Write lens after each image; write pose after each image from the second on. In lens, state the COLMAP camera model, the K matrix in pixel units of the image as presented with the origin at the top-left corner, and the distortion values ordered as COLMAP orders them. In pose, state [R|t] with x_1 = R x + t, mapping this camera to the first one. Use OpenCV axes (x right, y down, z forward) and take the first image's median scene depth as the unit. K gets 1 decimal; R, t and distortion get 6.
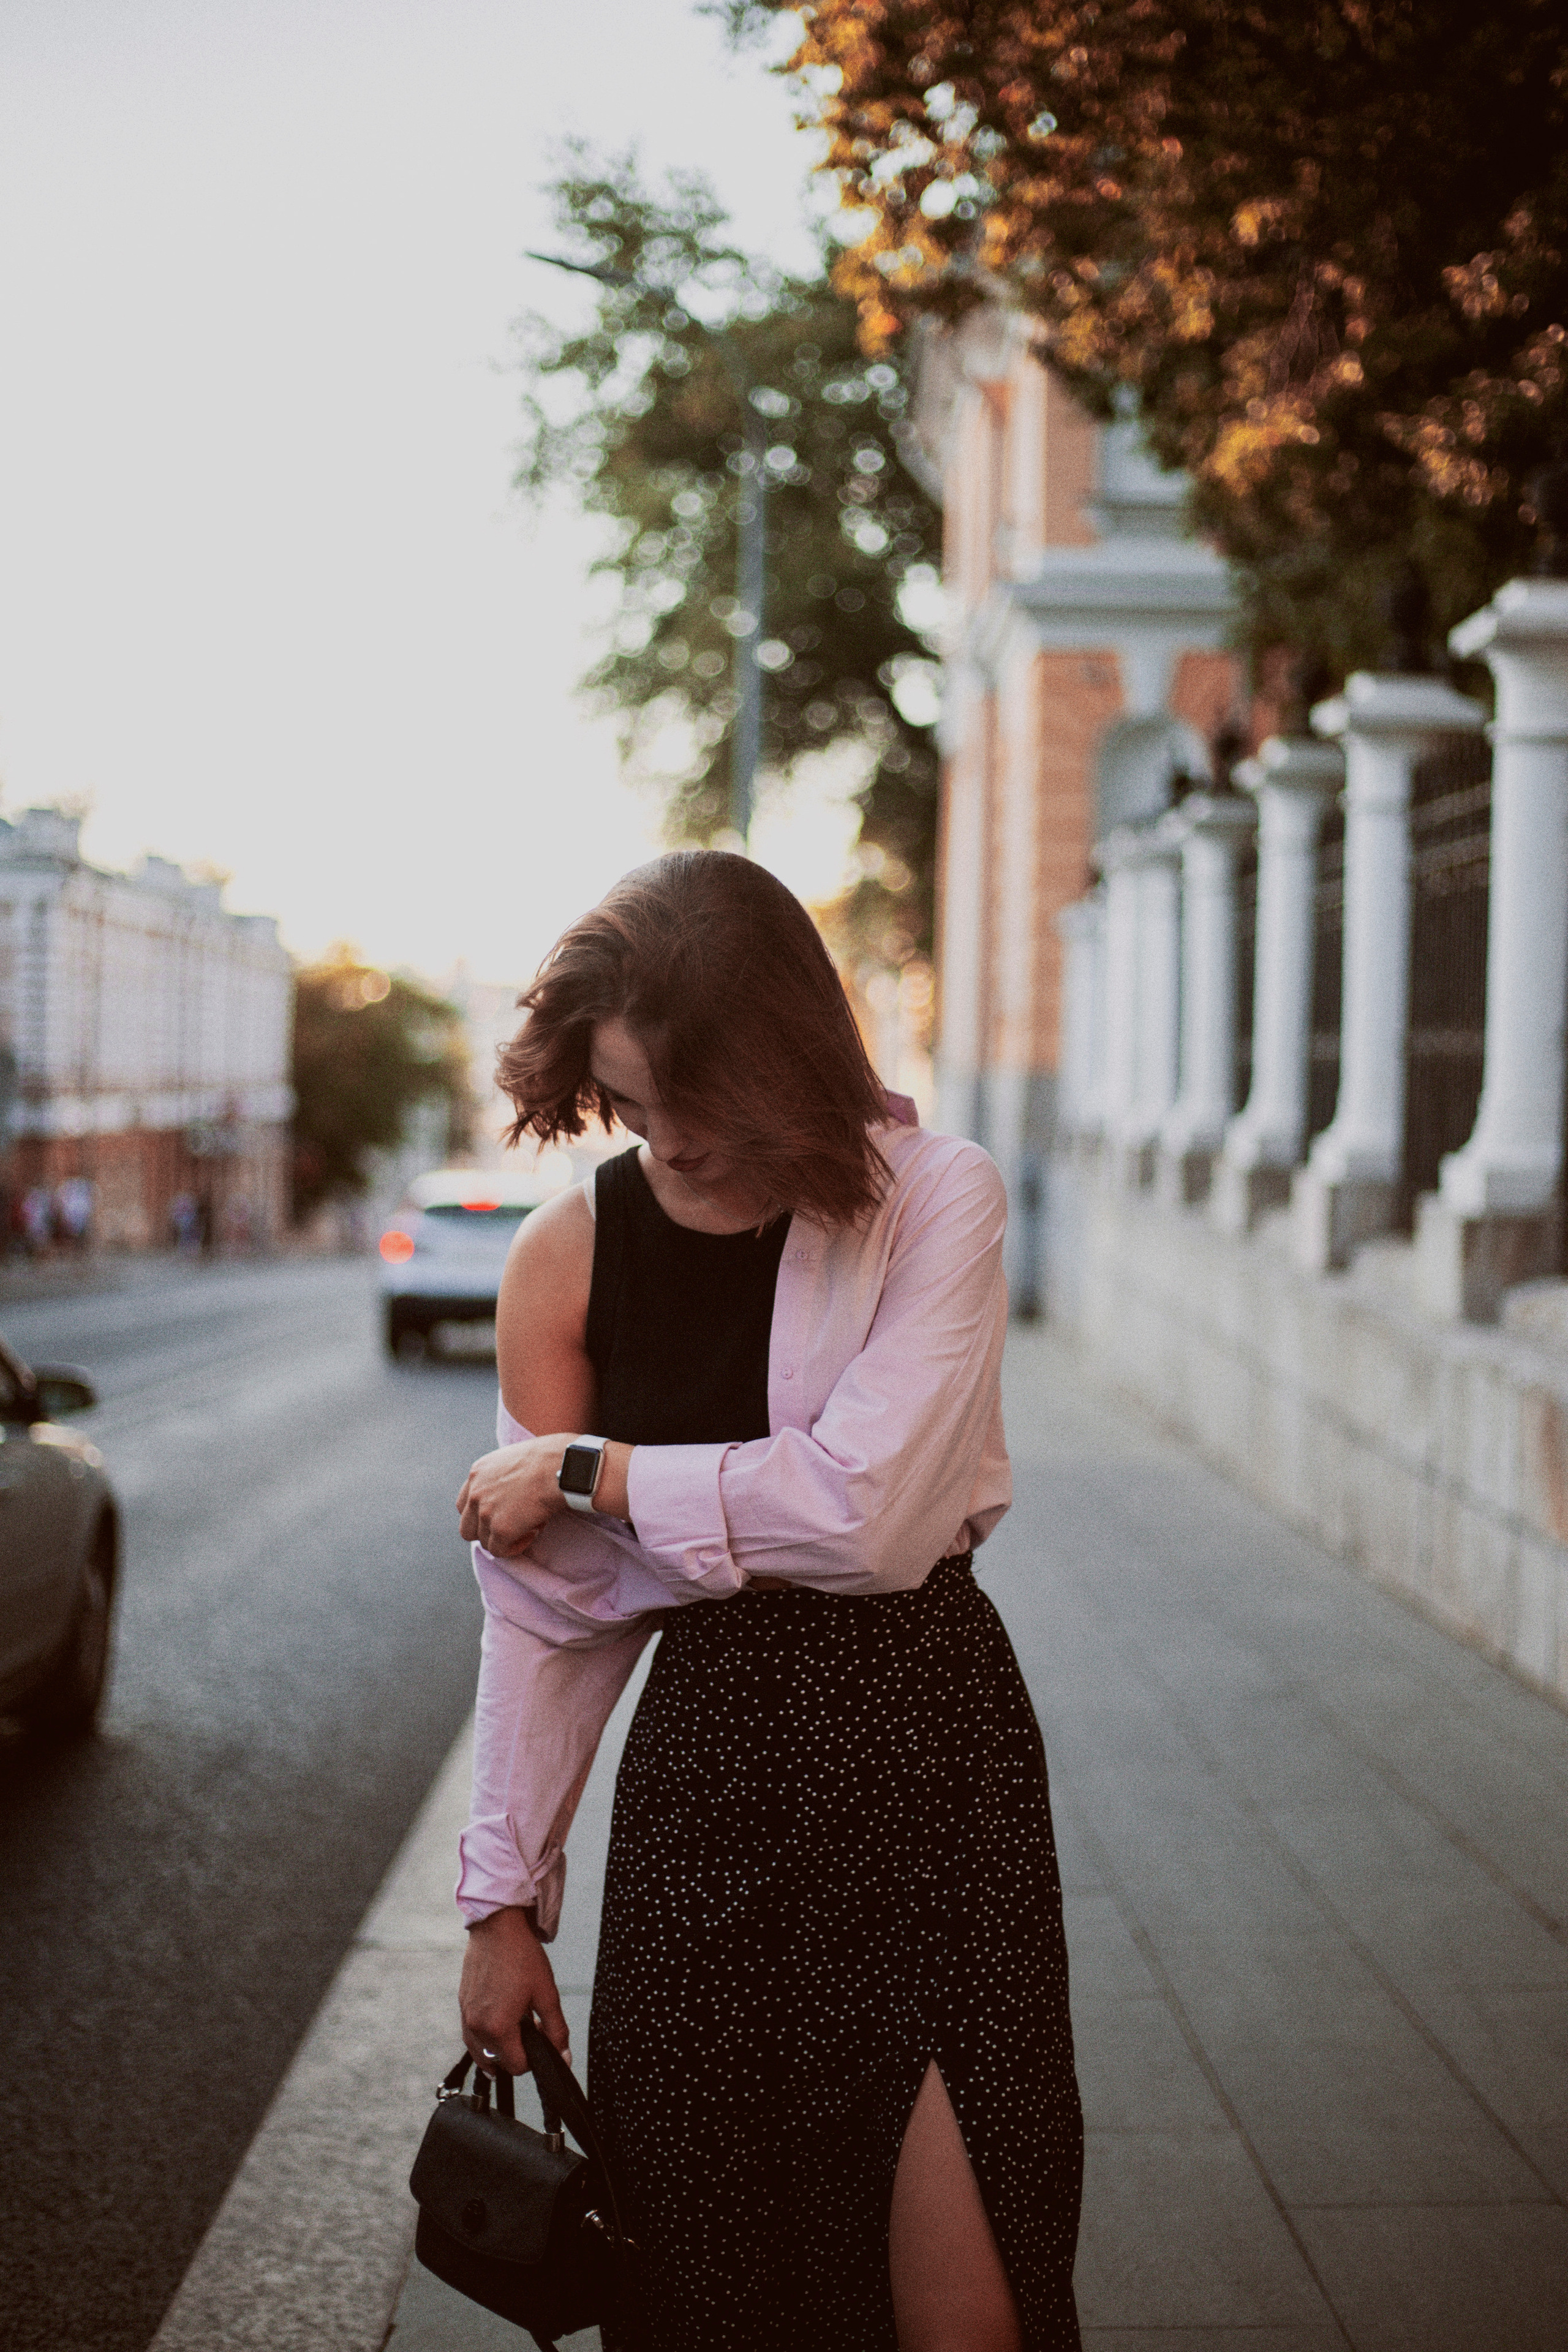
lens RADIAL K [[3350.0, 0, 784.0], [0, 3350.0, 1176.0], [0, 0, 1]] dist [-0.108384, -0.044664]
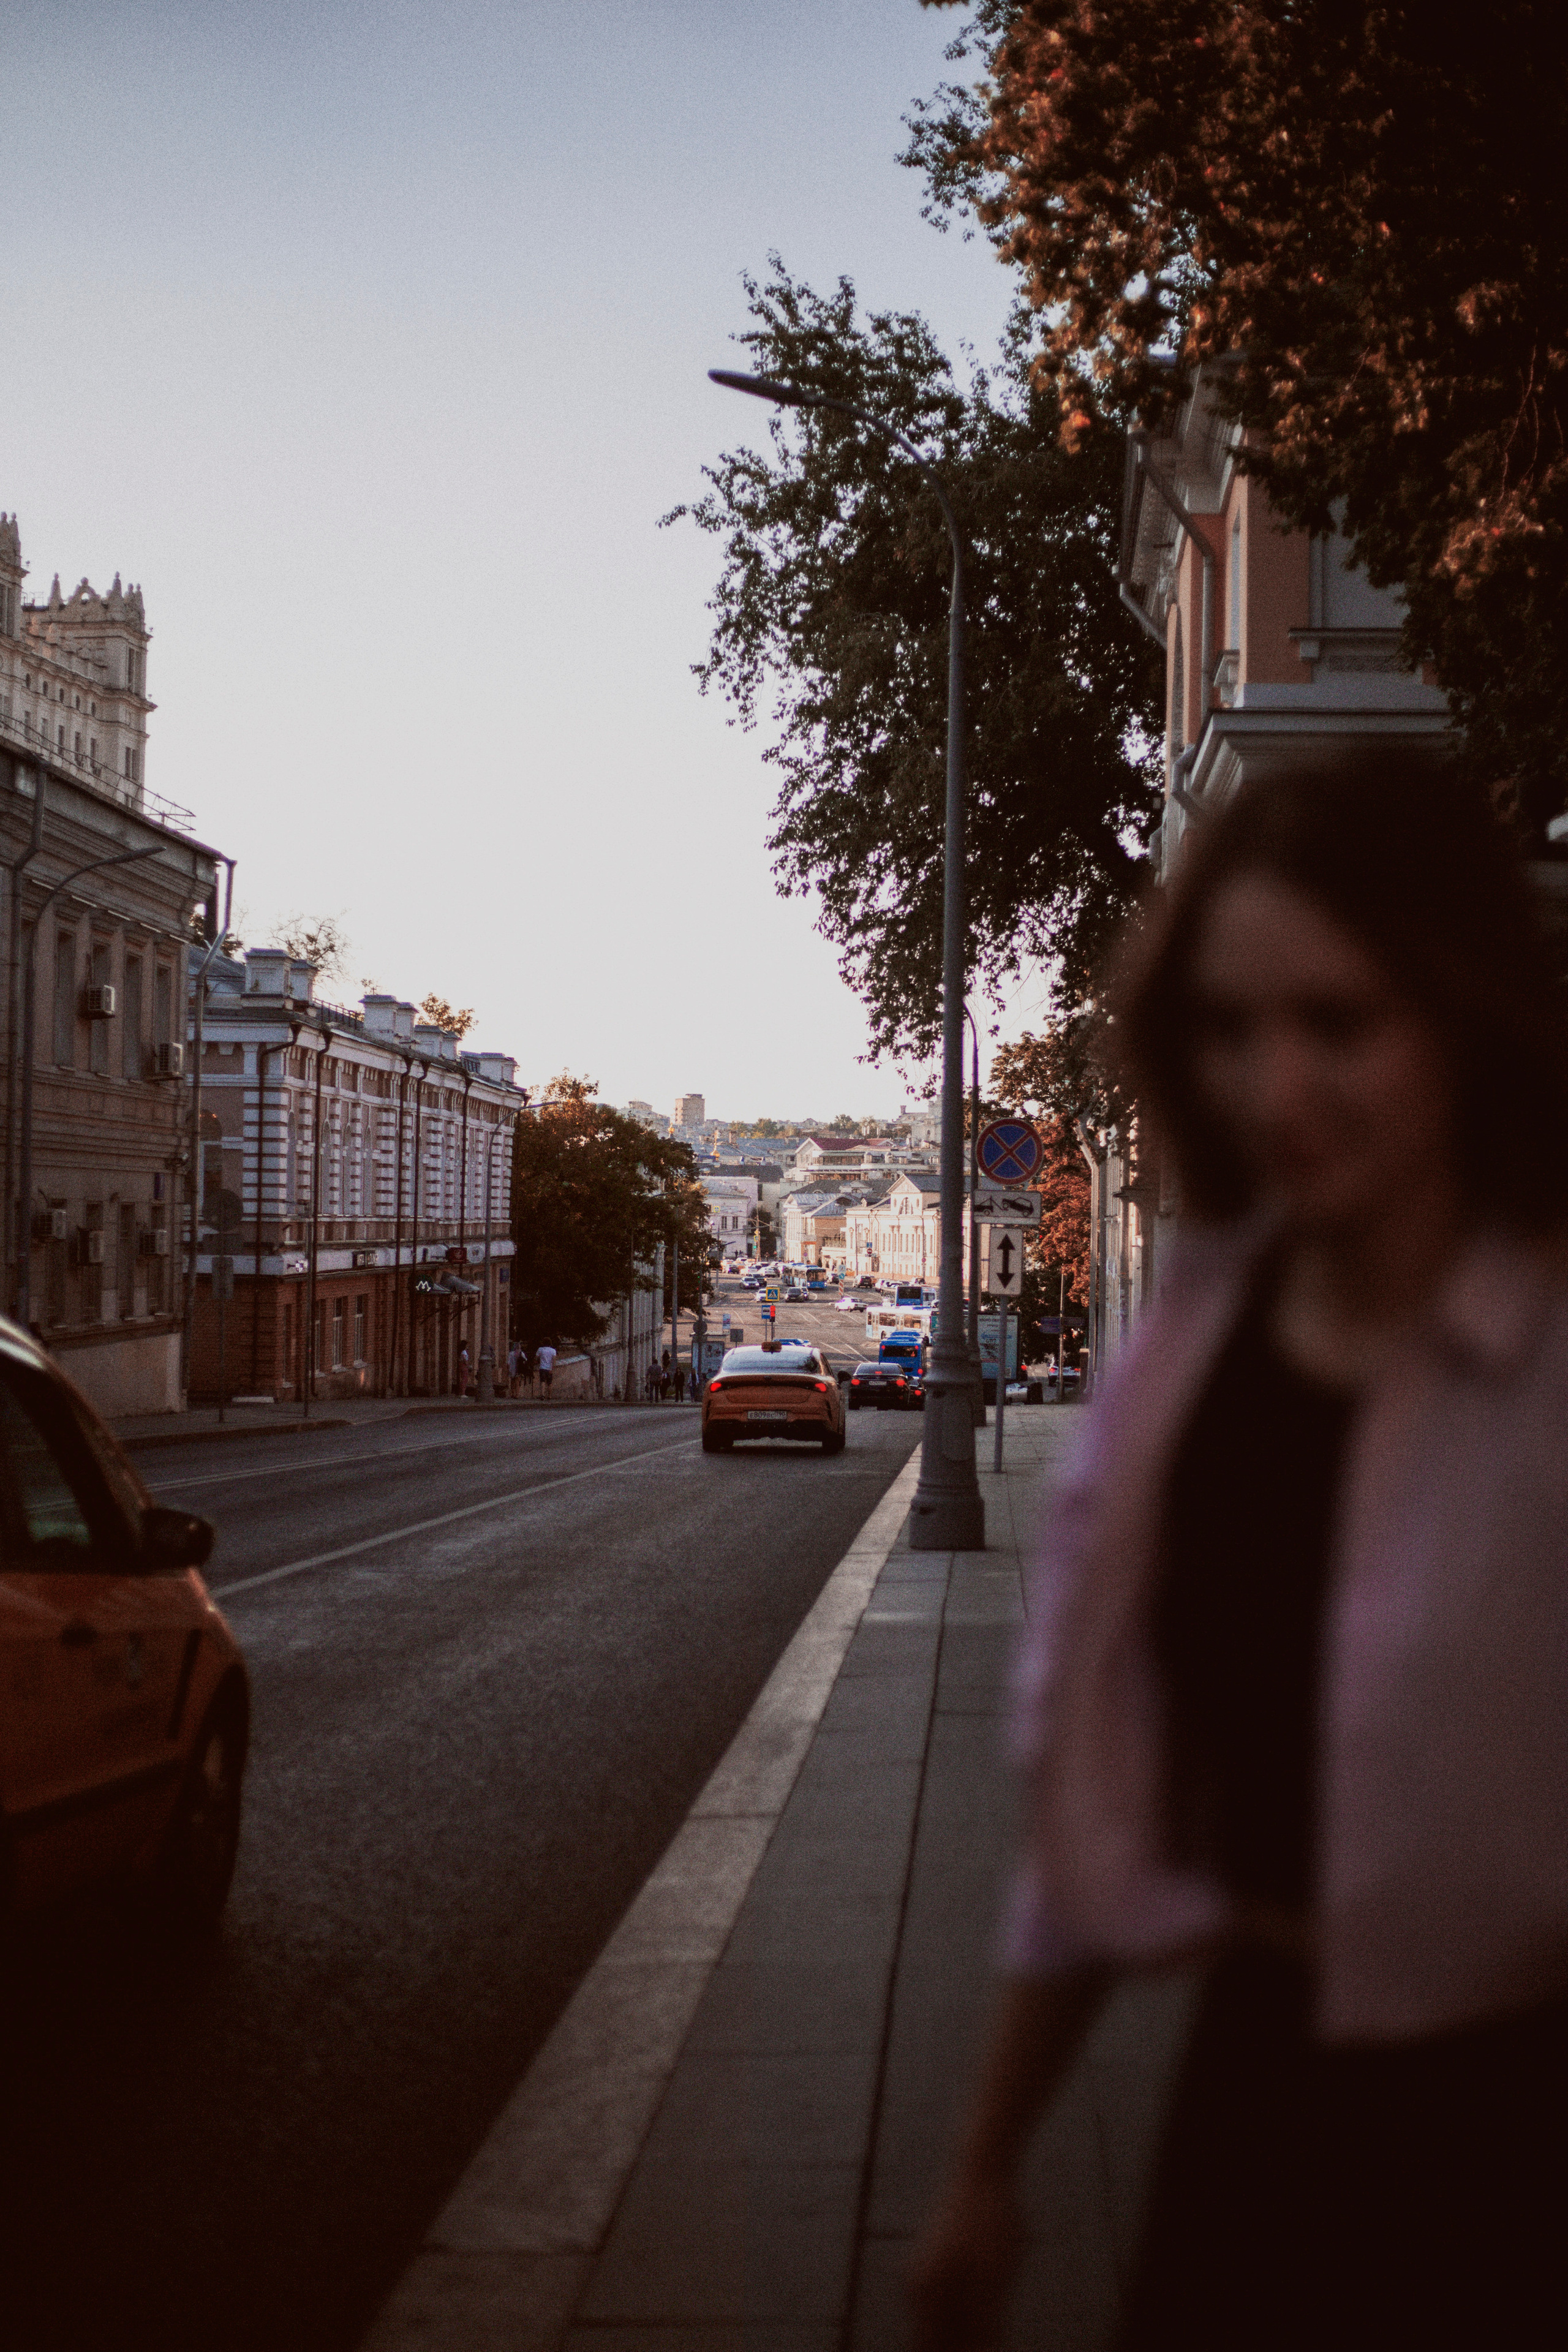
lens RADIAL K [[3272.3, 0, 784.0], [0, 3272.3, 1176.0], [0, 0, 1]] dist [-0.110545, -0.051254]
pose [[0.997609, -0.003757, -0.069004, 0.007724], [0.000697, 0.999017, -0.044312, -0.000702], [0.069103, 0.044158, 0.996632, 0.070533]]
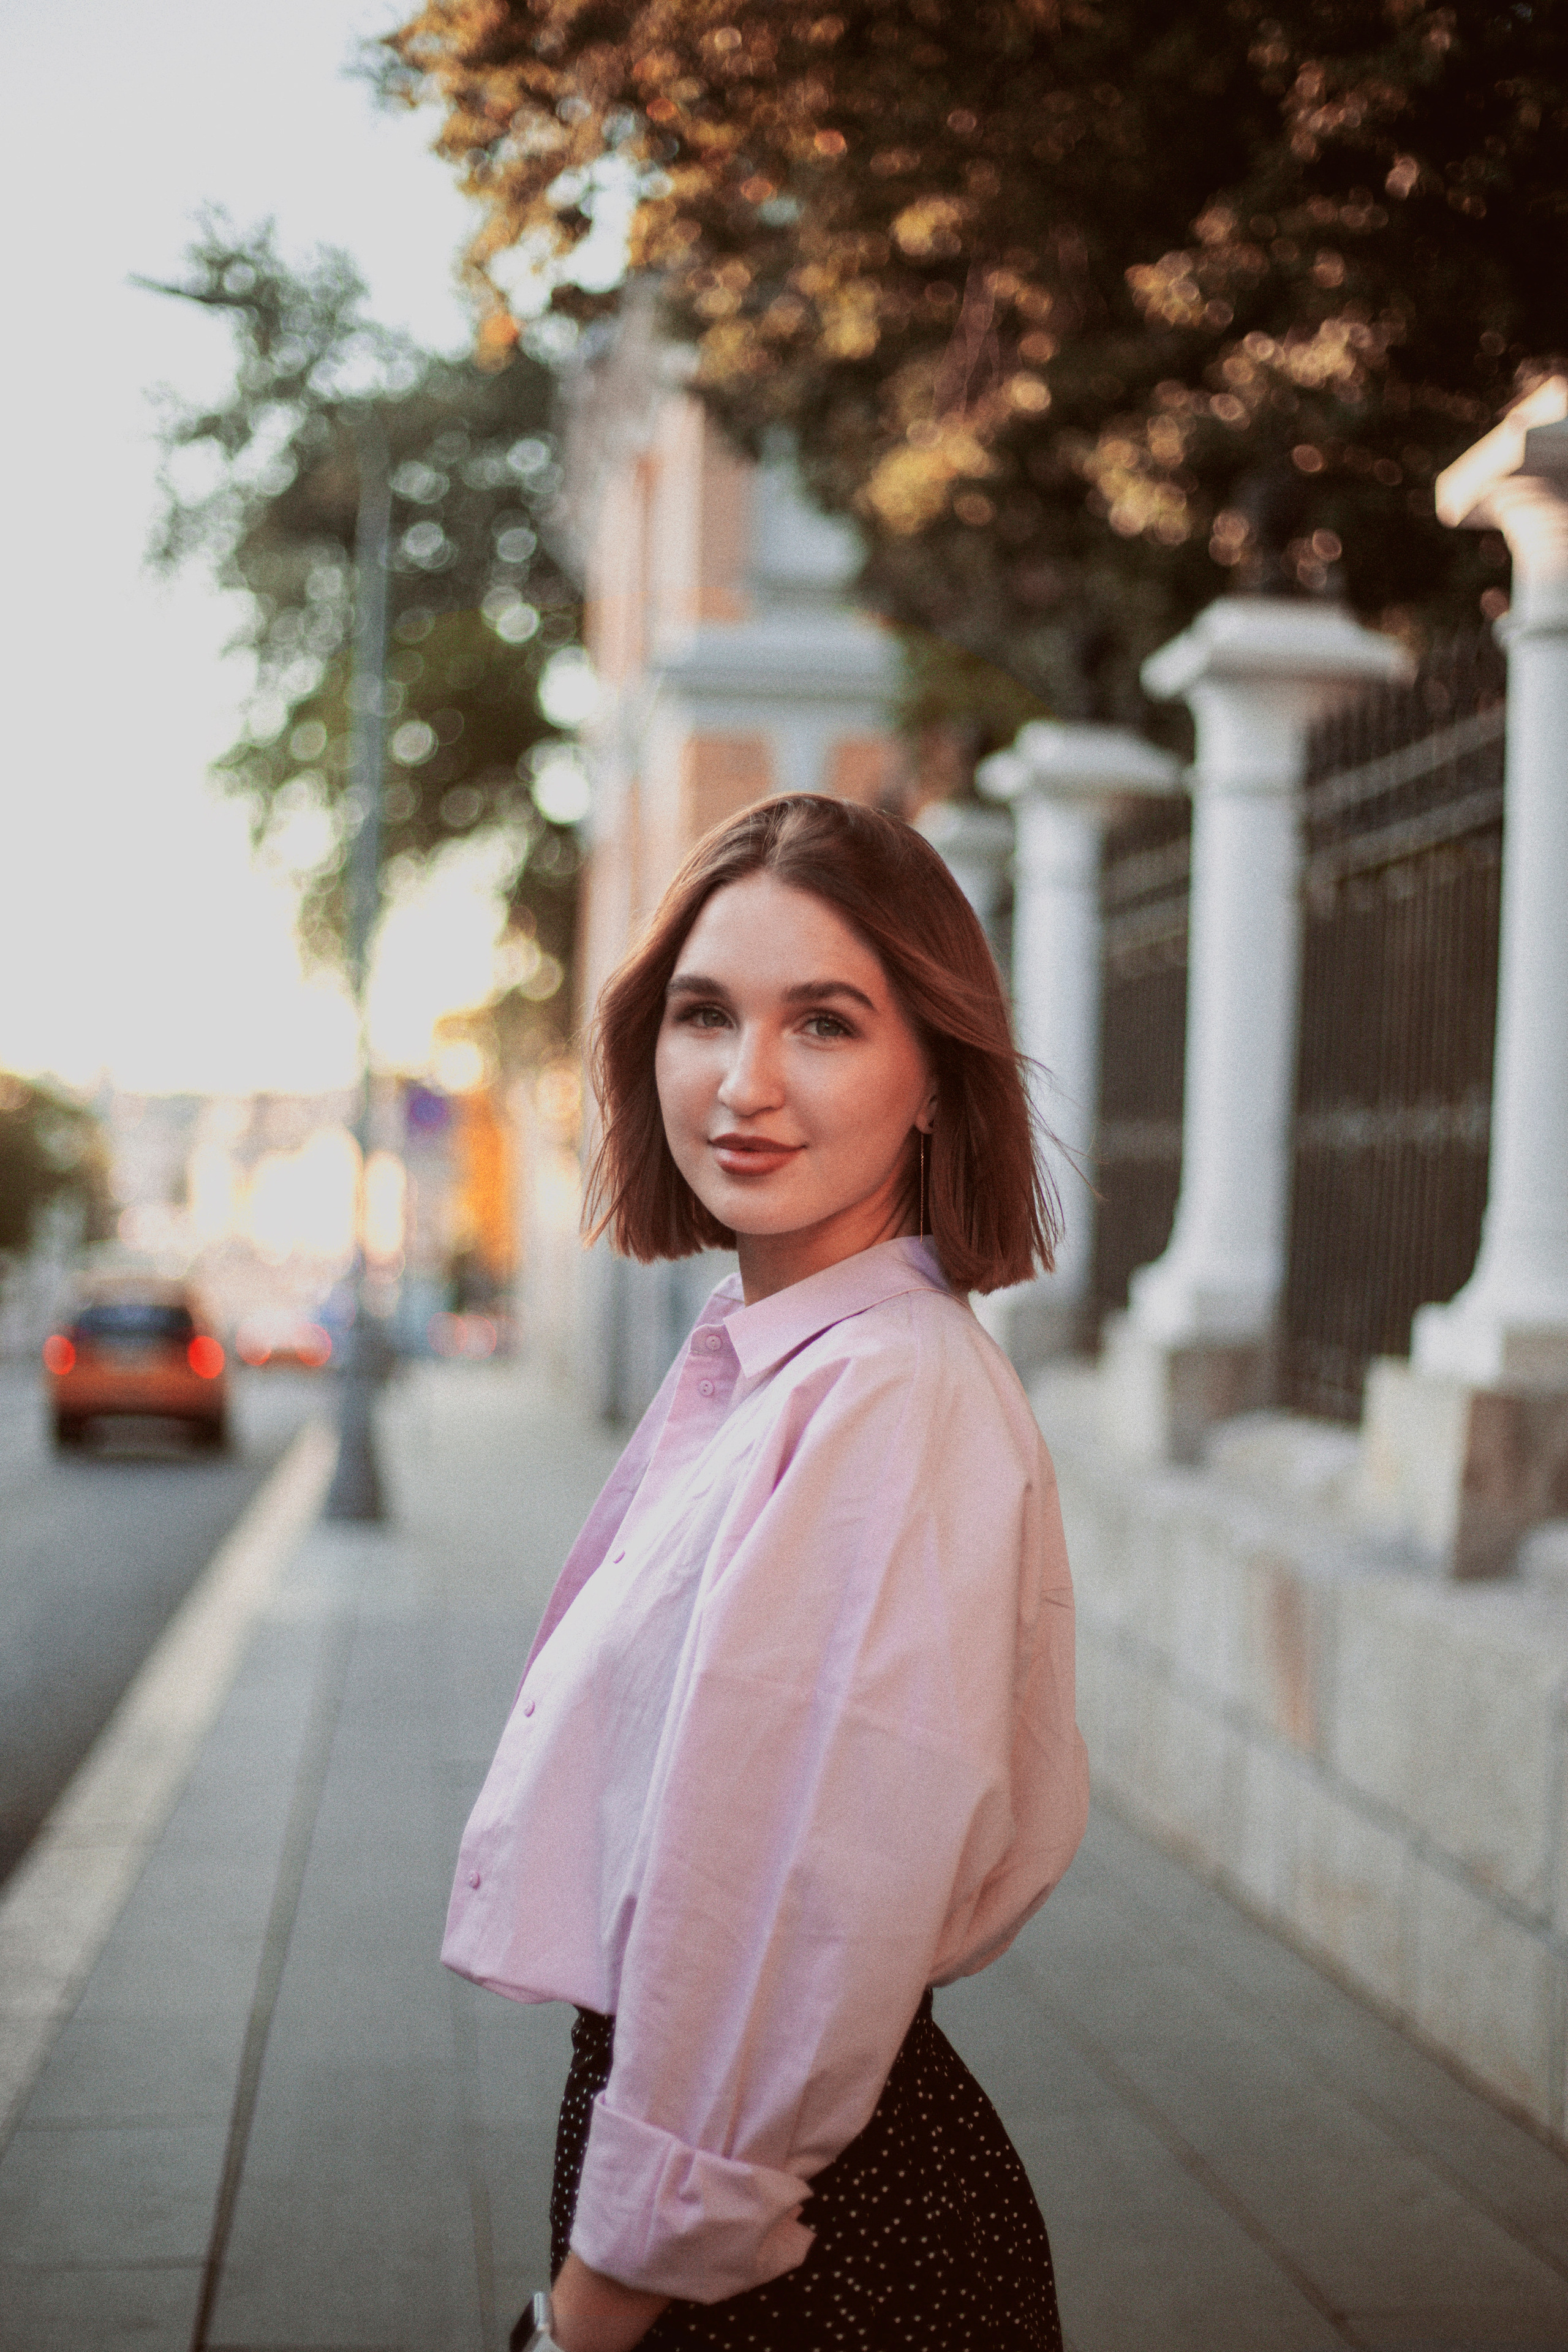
lens RADIAL K [[3350.0, 0, 784.0], [0, 3350.0, 1176.0], [0, 0, 1]] dist [-0.108384, -0.044664]
pose [[0.994802, 0.004329, 0.101735, 0.012660], [-0.000949, 0.999447, -0.033247, -0.001279], [-0.101823, 0.032978, 0.994256, 0.102345]]
